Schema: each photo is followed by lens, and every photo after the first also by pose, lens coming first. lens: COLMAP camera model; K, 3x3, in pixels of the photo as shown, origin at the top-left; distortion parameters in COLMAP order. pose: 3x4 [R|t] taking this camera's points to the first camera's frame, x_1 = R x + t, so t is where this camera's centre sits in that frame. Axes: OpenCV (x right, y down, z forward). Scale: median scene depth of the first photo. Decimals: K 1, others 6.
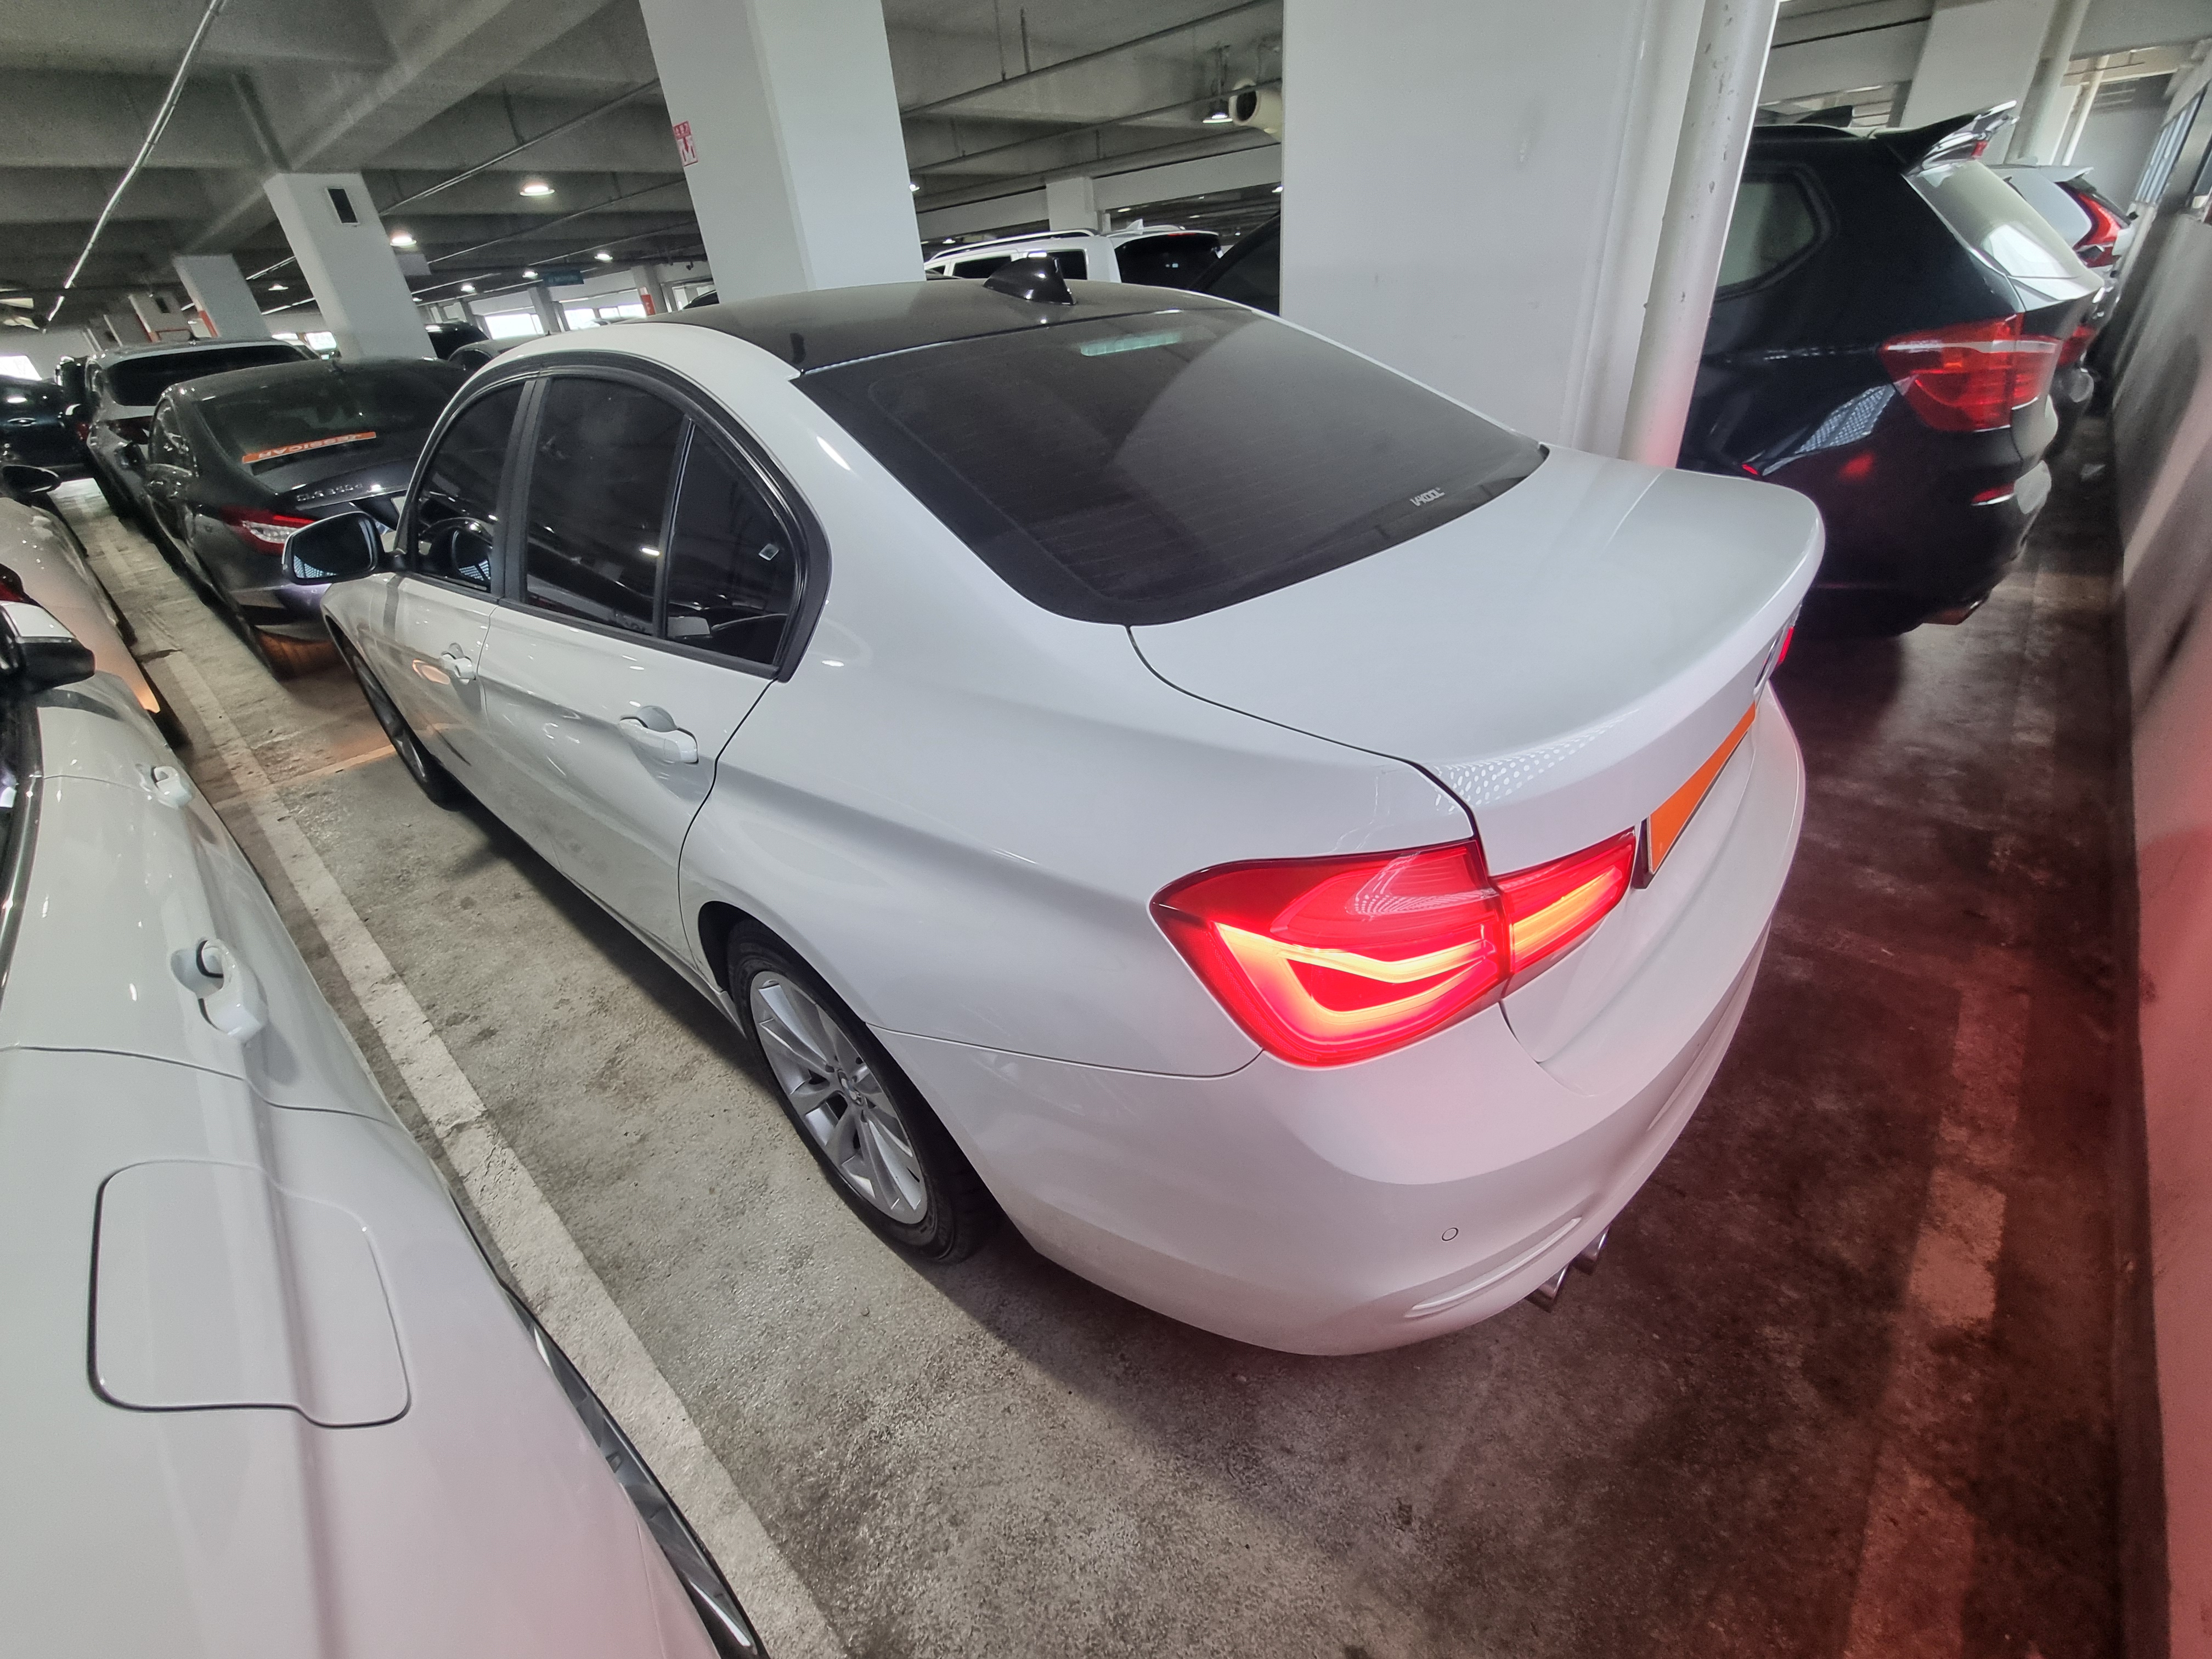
lens RADIAL K [[906.3, 0, 1116.3], [0, 906.3, 828.6], [0, 0, 1]] dist [-0.000330, -0.000305]
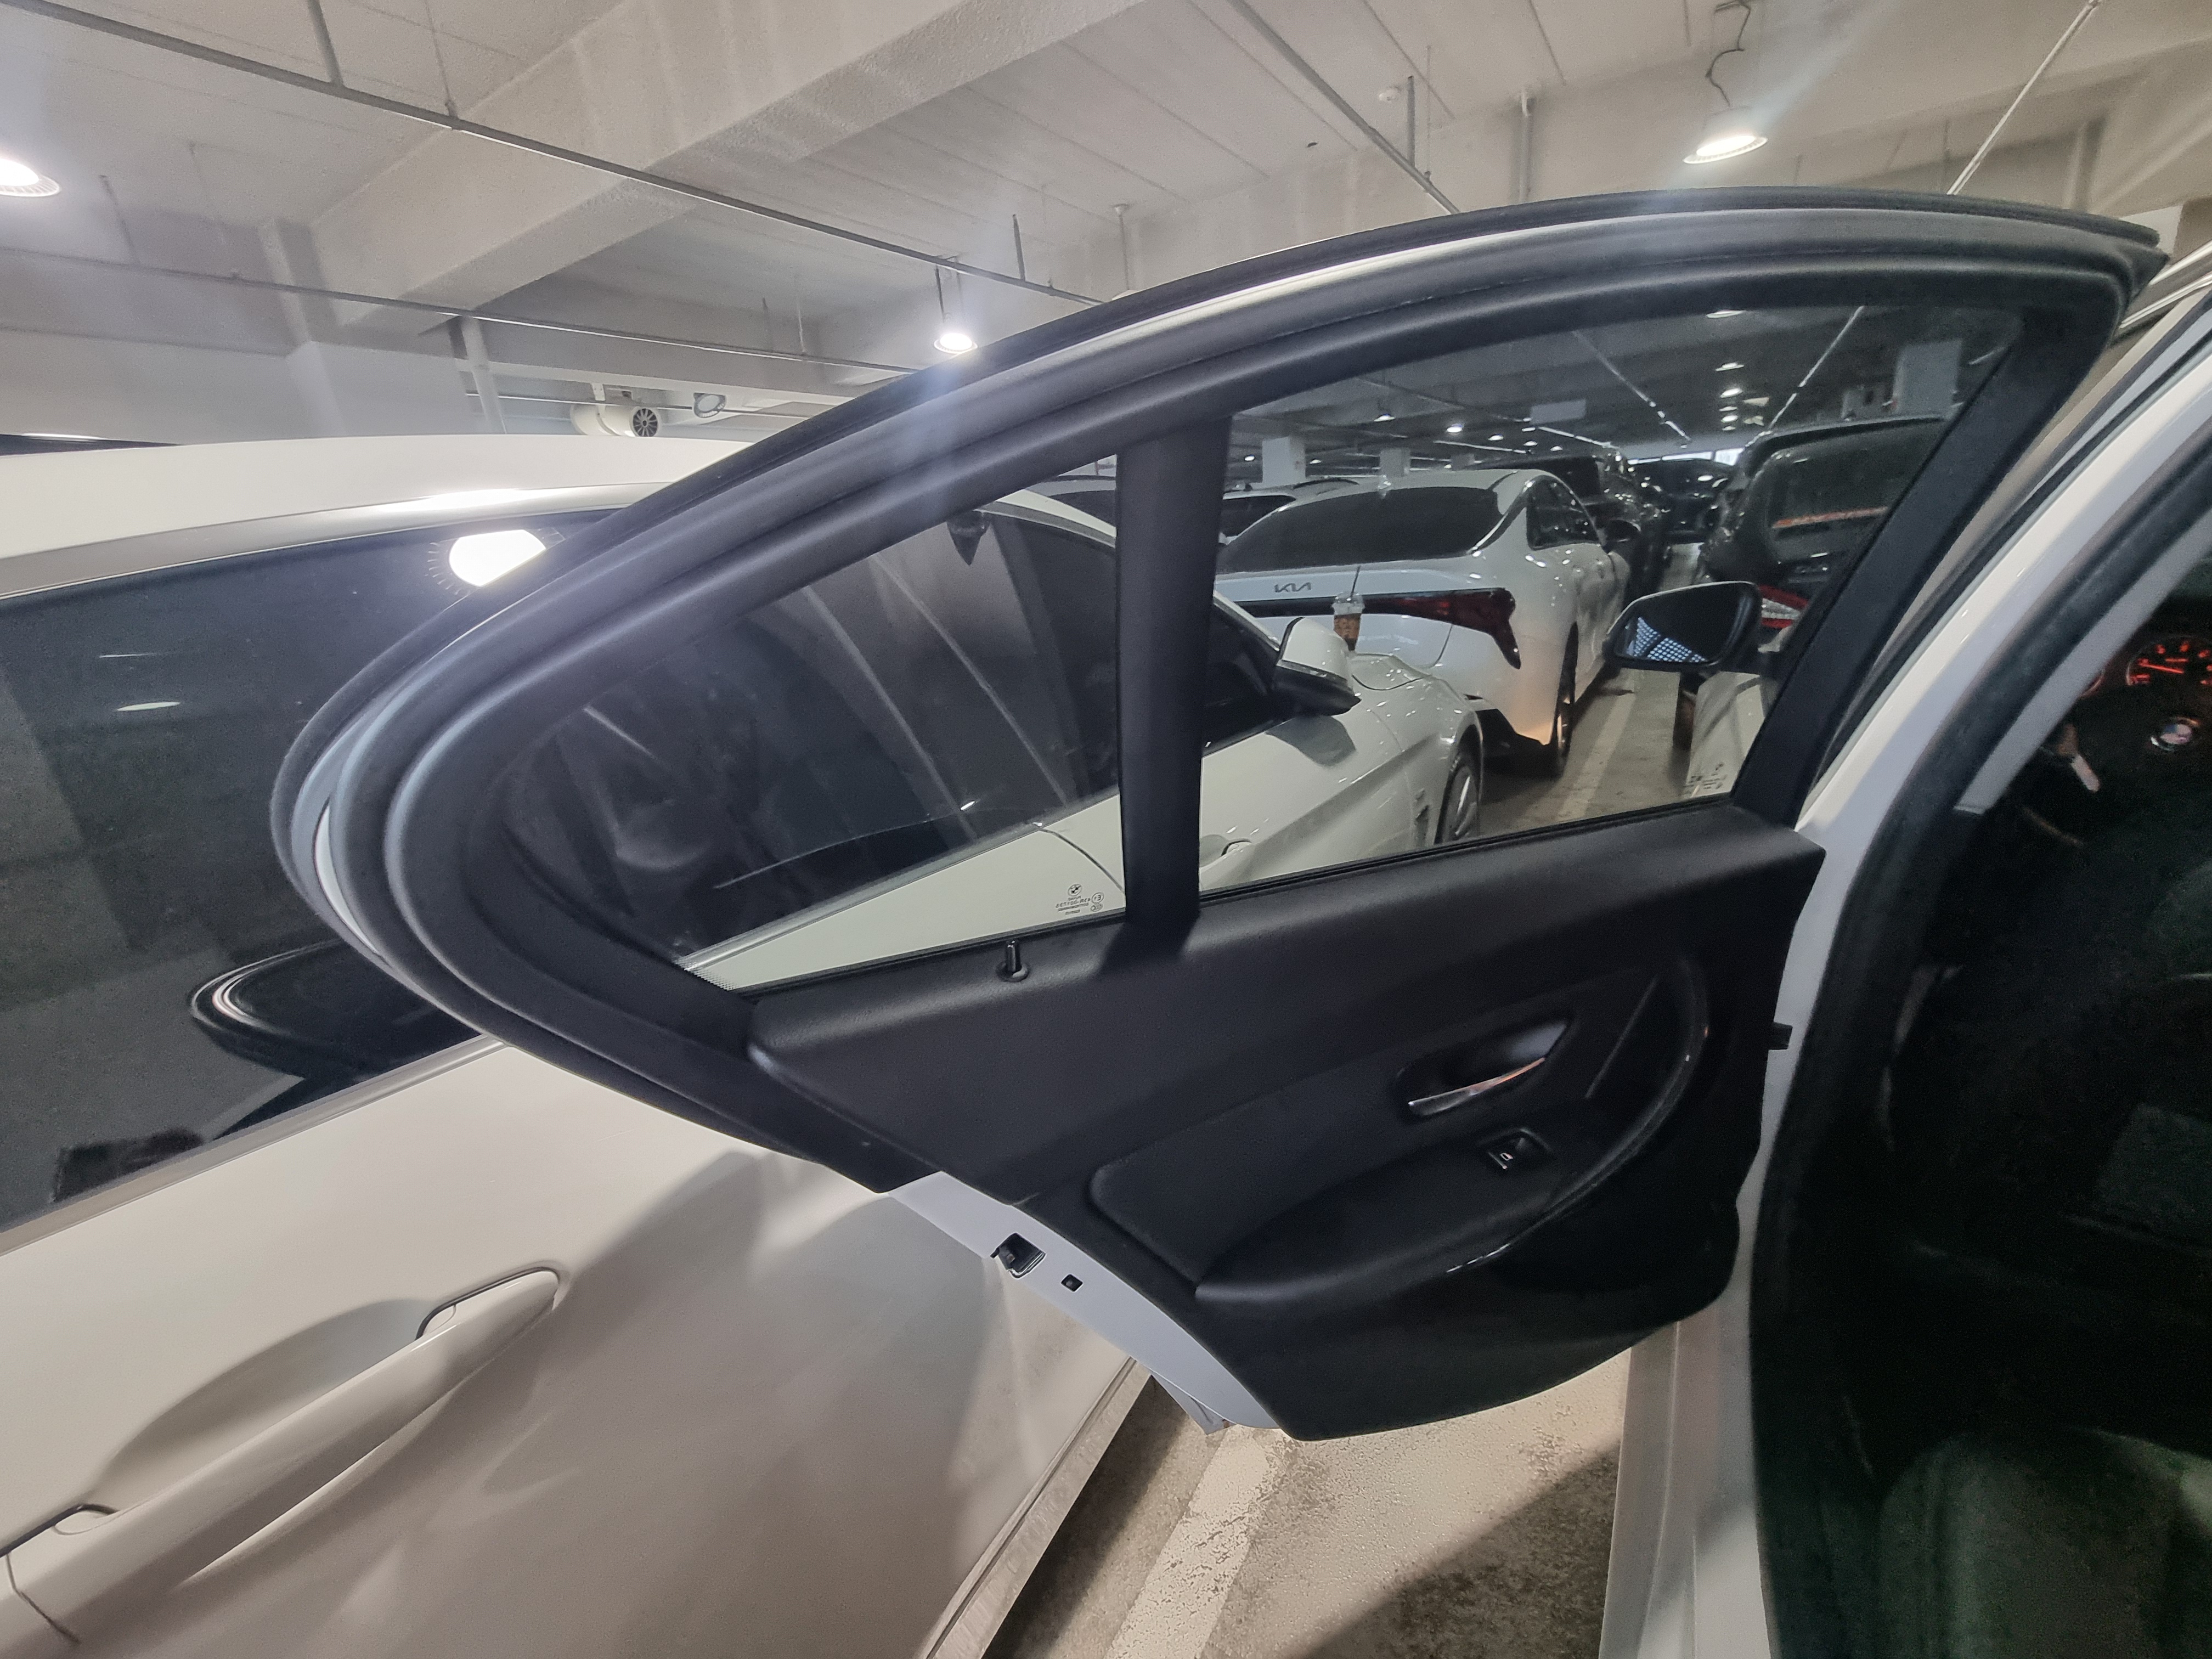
lens RADIAL K [[906.3, 0, 1116.3], [0, 906.3, 828.6], [0, 0, 1]] dist [-0.000330, -0.000305]
pose [[0.170117, 0.362200, -0.916445, -0.436347], [-0.438142, 0.860820, 0.258885, -0.303160], [0.882662, 0.357492, 0.305136, 0.831177]]
